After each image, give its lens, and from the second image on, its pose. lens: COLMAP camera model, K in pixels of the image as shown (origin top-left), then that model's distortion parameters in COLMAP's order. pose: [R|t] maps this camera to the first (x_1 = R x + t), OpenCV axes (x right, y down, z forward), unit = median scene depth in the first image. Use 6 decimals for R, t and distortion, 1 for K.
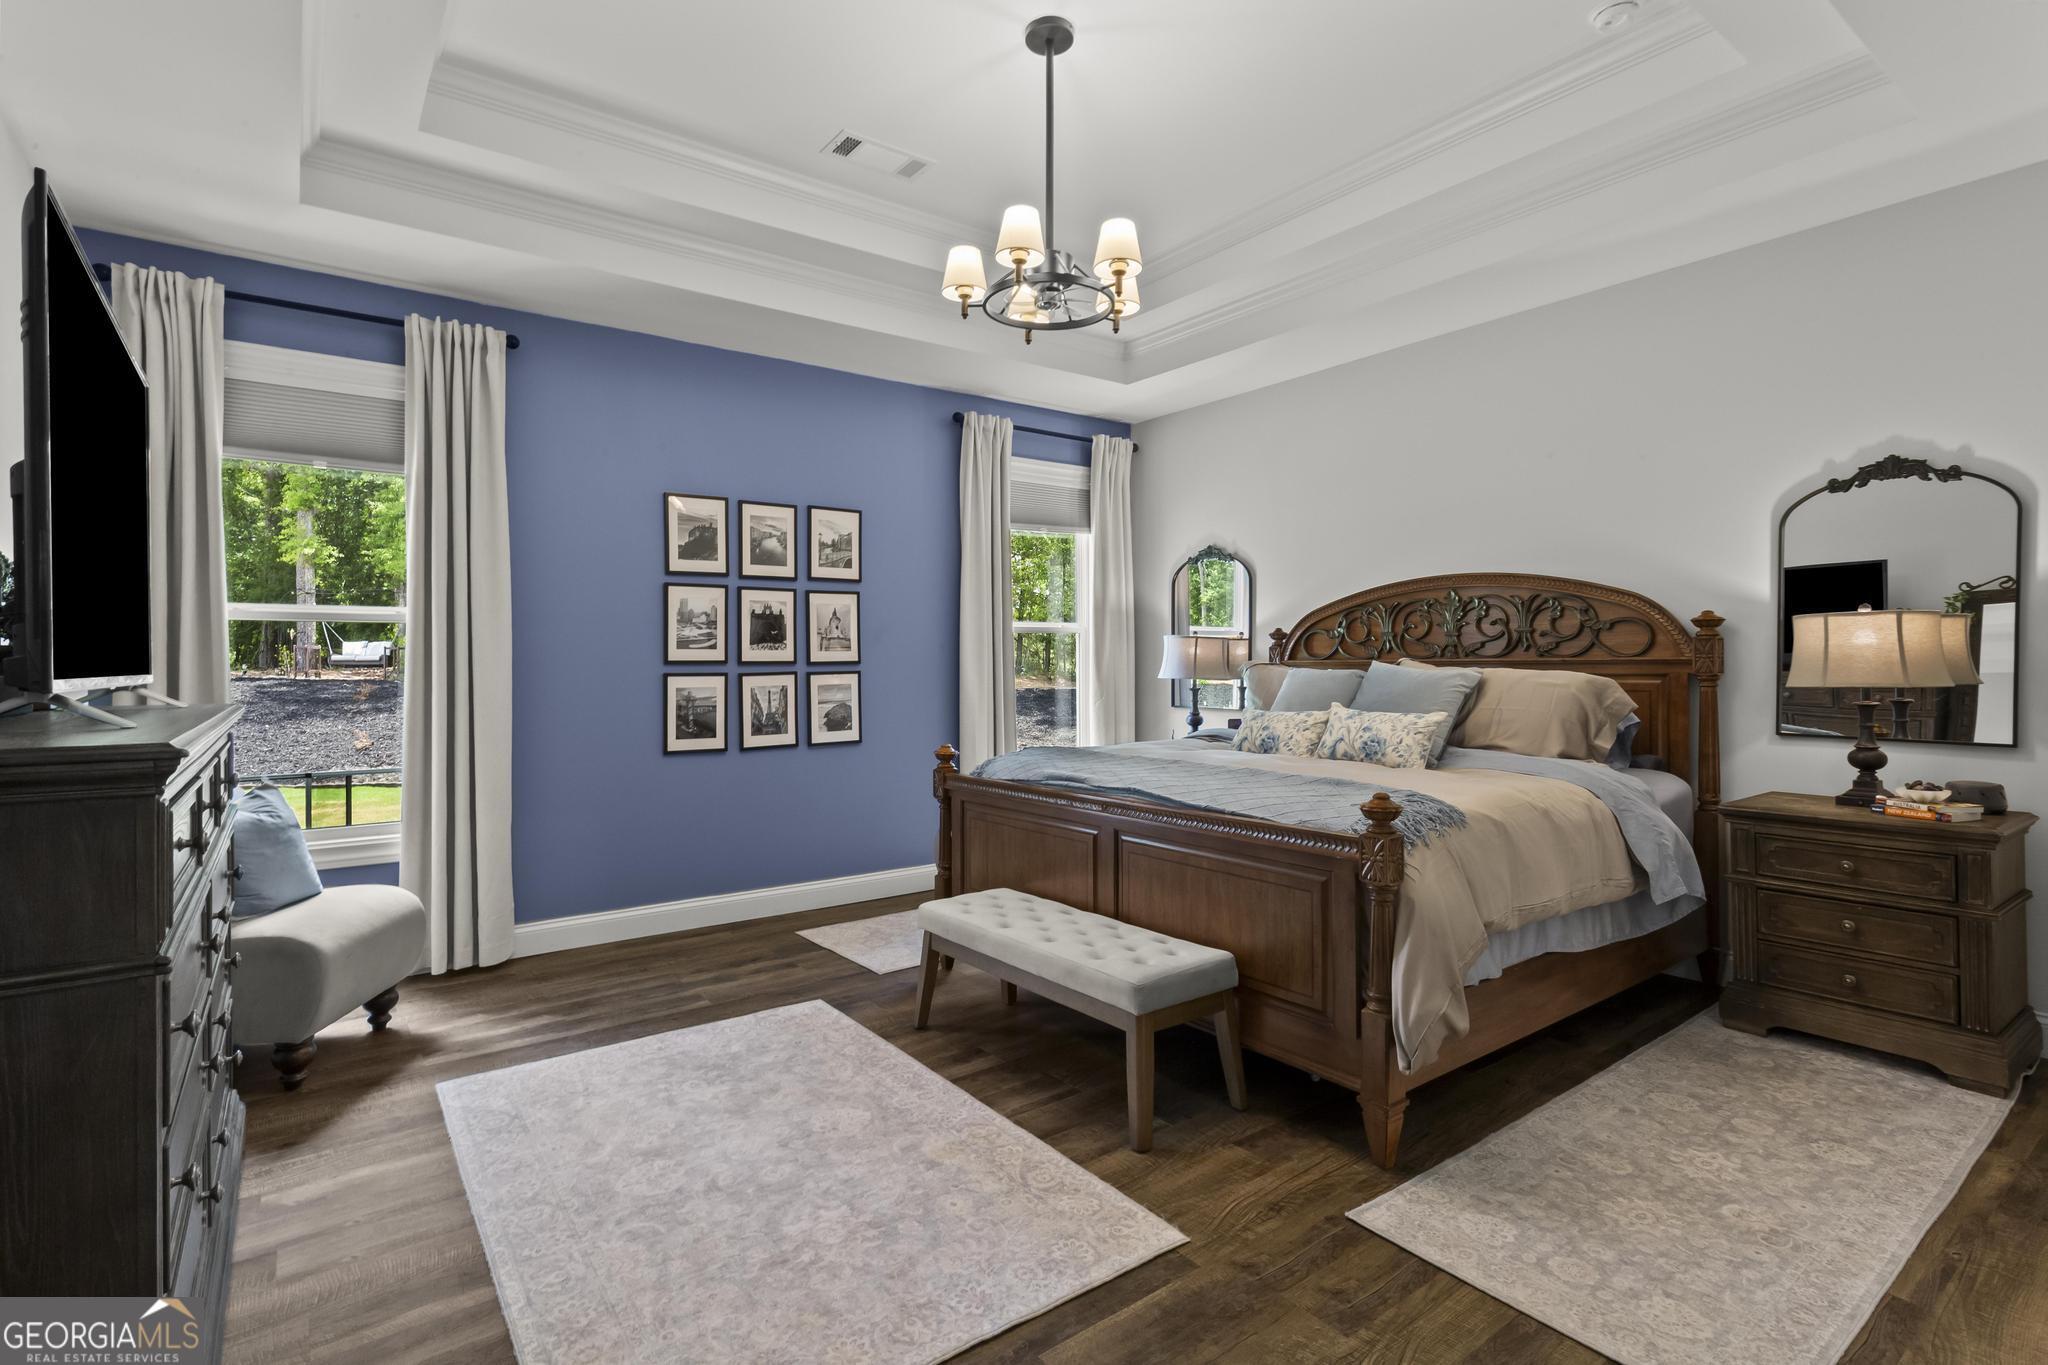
lens RADIAL K [[981.5, 0, 1026.9], [0, 981.5, 674.8], [0, 0, 1]] dist [0.000307, 0.002958]
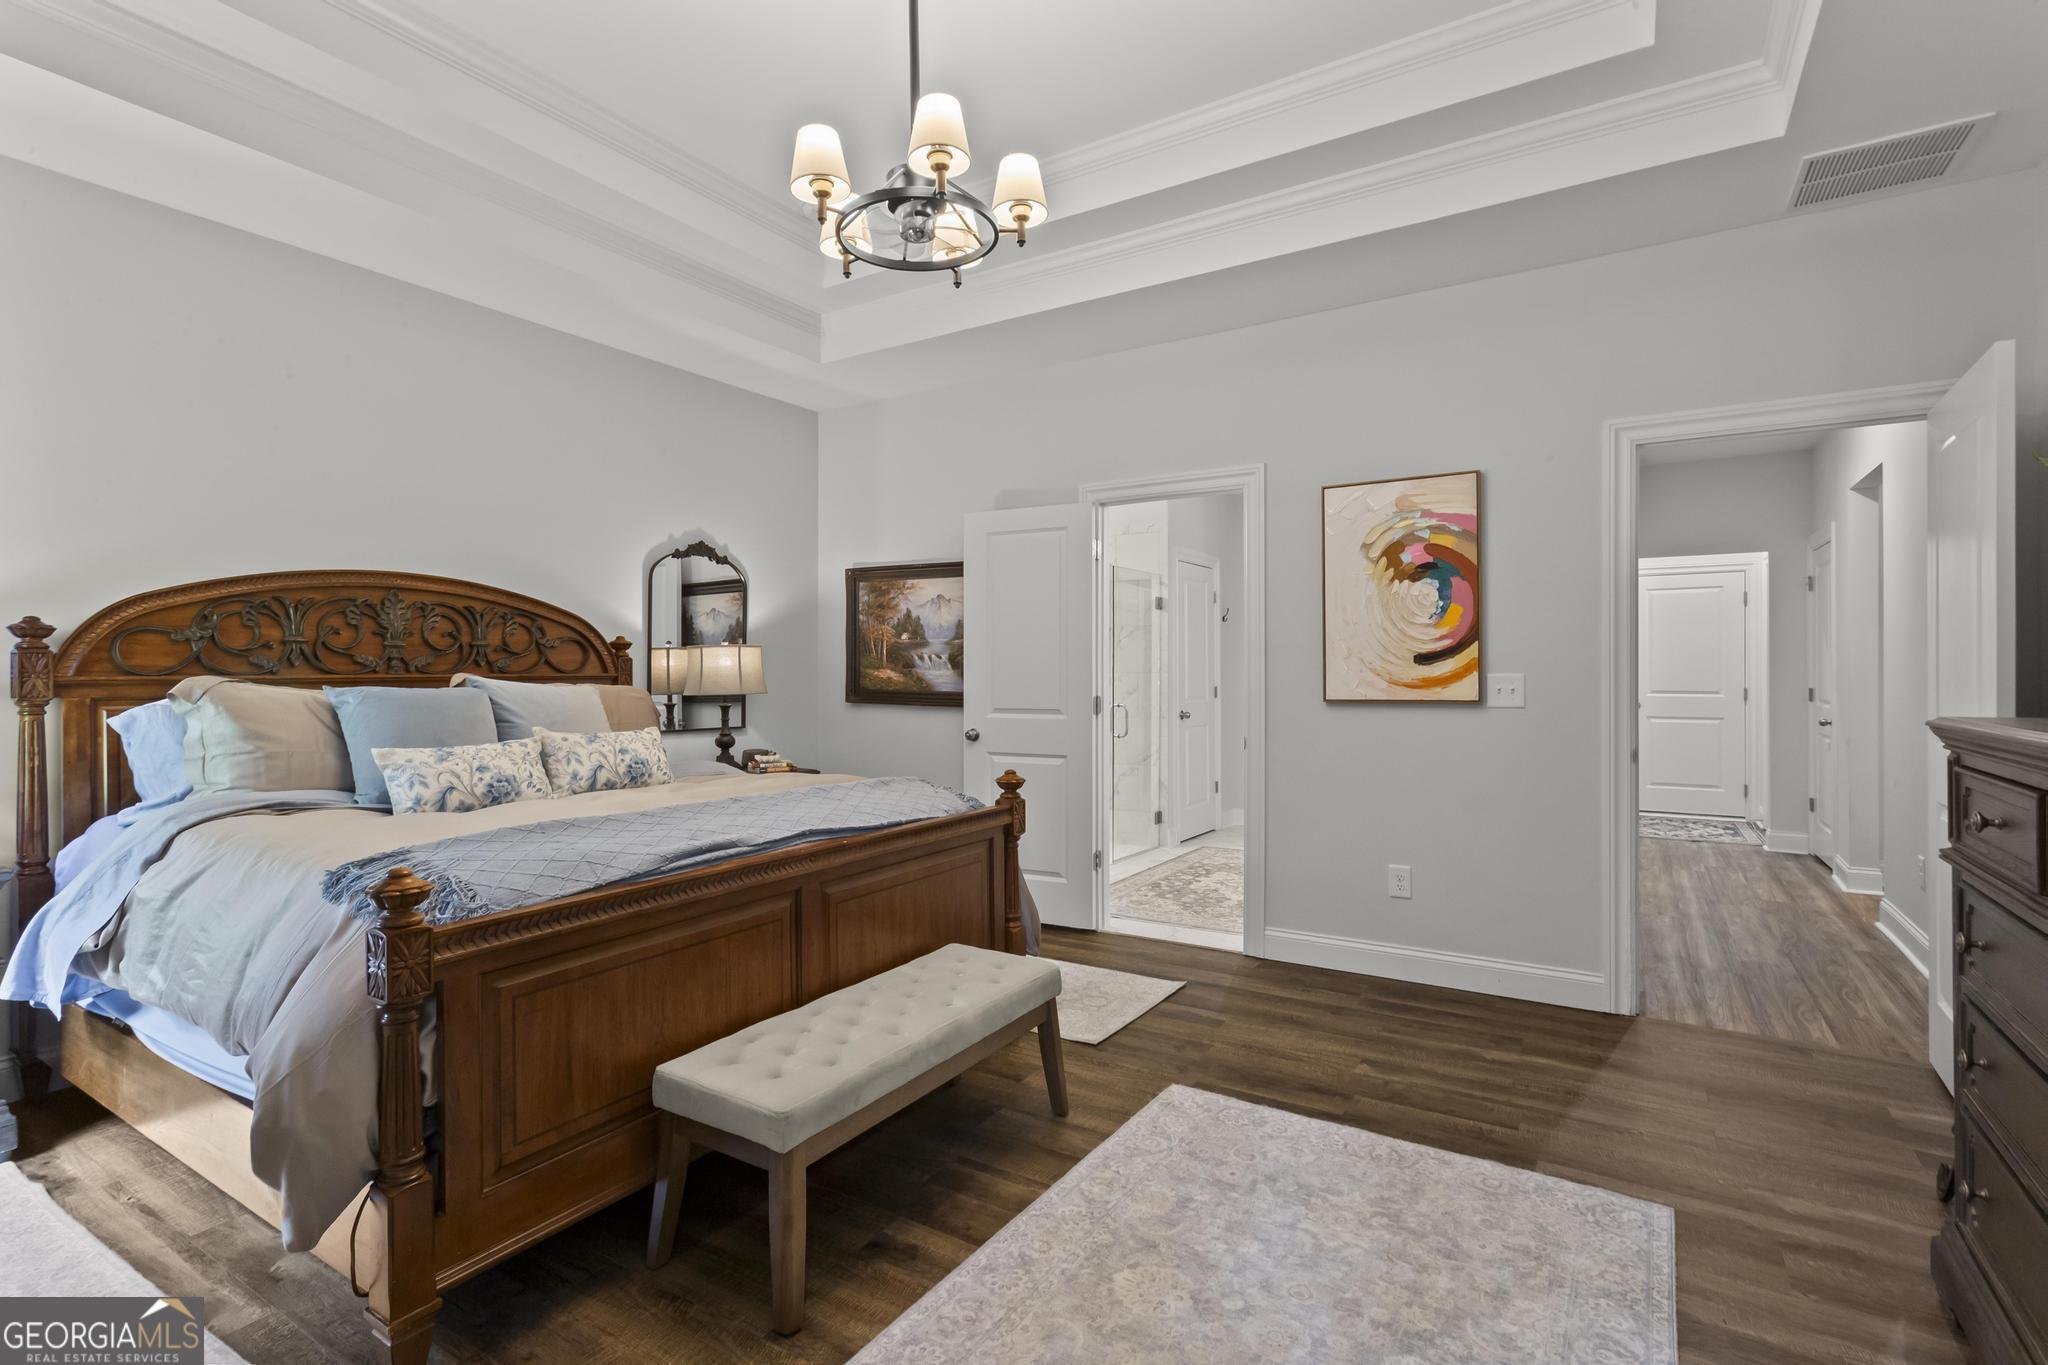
lens RADIAL K [[981.5, 0, 981.0], [0, 981.5, 680.3], [0, 0, 1]] dist [0.000307, 0.002958]
pose [[-0.336999, 0.001030, 0.941504, -0.838507], [0.015577, 0.999869, 0.004482, -0.011776], [-0.941376, 0.016176, -0.336971, 1.354781]]
